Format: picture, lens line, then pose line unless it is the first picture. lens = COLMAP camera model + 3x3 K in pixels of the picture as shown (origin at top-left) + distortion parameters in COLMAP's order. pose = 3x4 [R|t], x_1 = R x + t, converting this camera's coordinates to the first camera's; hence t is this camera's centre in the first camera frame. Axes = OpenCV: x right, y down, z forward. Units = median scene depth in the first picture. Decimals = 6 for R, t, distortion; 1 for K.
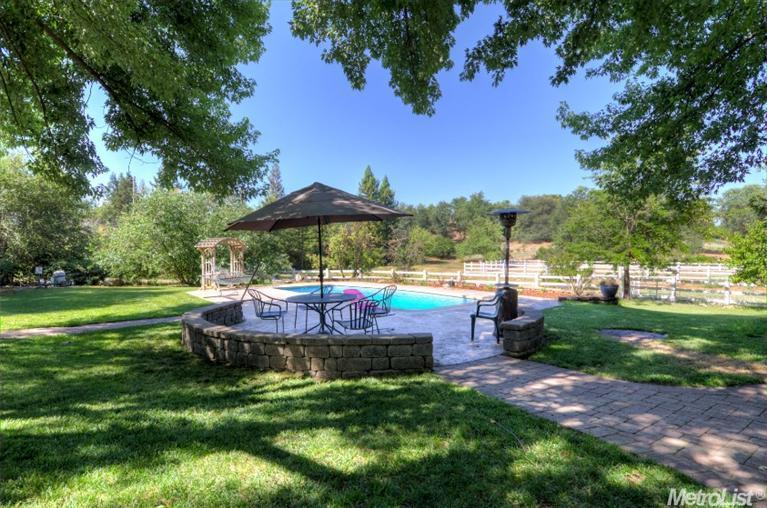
lens RADIAL K [[401.0, 0, 383.5], [0, 401.0, 254.0], [0, 0, 1]] dist [-0.001331, -0.000553]
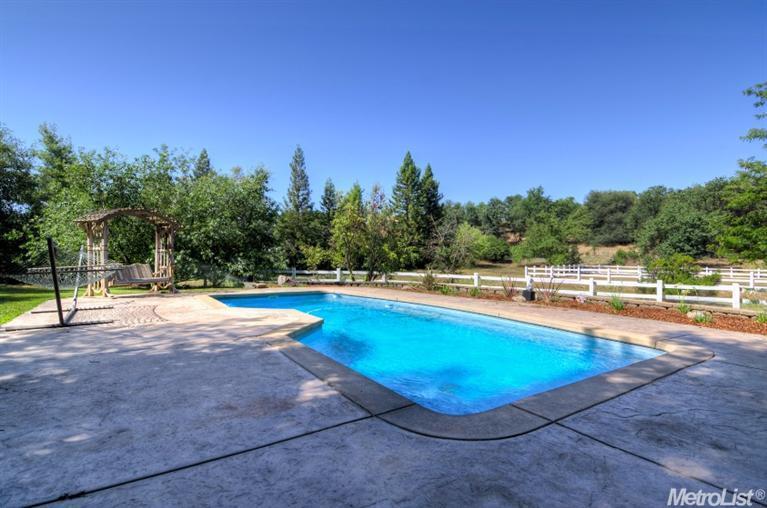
lens RADIAL K [[401.0, 0, 383.5], [0, 401.0, 254.0], [0, 0, 1]] dist [-0.001331, -0.000553]
pose [[0.993190, 0.012099, -0.115872, 0.011408], [-0.013699, 0.999821, -0.013020, 0.008880], [0.115694, 0.014519, 0.993179, 0.141311]]
